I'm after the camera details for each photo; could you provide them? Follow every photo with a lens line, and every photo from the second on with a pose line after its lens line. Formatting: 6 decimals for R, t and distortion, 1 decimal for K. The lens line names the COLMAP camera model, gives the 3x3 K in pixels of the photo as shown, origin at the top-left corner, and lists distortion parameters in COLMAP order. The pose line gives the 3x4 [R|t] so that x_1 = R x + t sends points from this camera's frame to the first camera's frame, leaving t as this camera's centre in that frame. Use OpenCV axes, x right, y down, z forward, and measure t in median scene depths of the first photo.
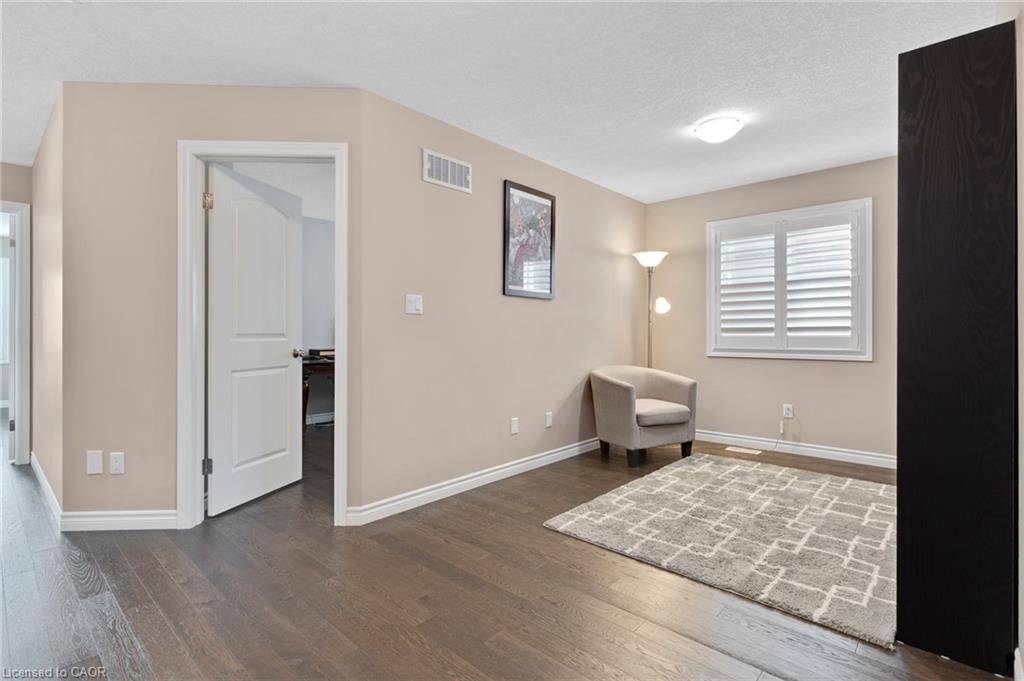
lens RADIAL K [[490.8, 0, 512.5], [0, 490.8, 337.0], [0, 0, 1]] dist [0.006622, -0.000234]
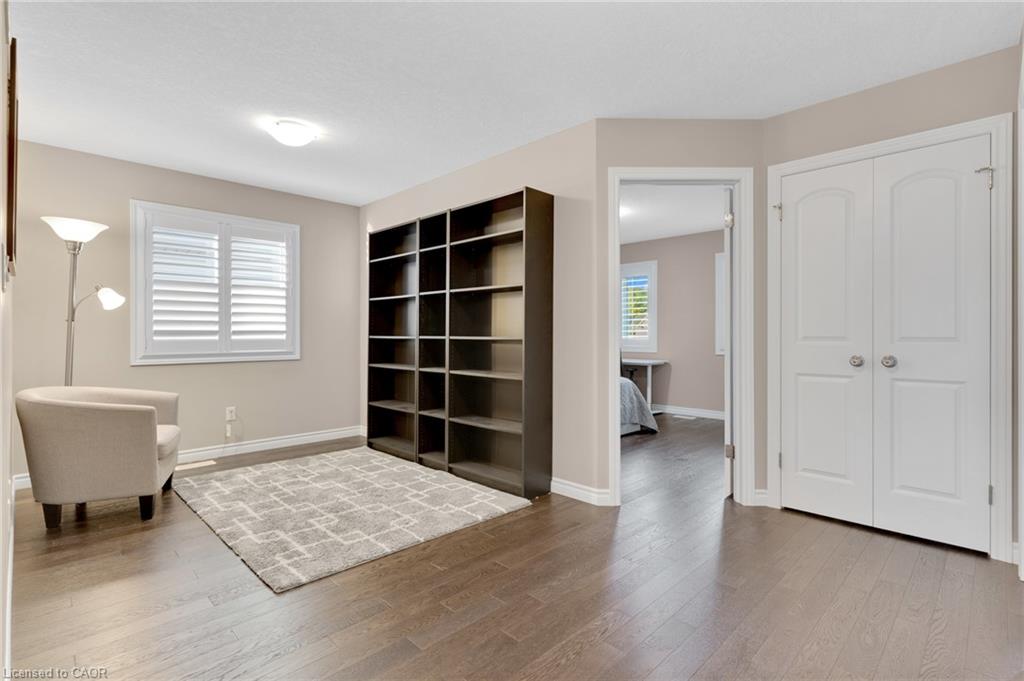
lens RADIAL K [[490.8, 0, 512.5], [0, 490.8, 337.0], [0, 0, 1]] dist [0.006622, -0.000234]
pose [[0.041944, -0.002532, 0.999117, -0.569758], [0.008569, 0.999961, 0.002175, -0.005129], [-0.999083, 0.008471, 0.041964, 0.510937]]
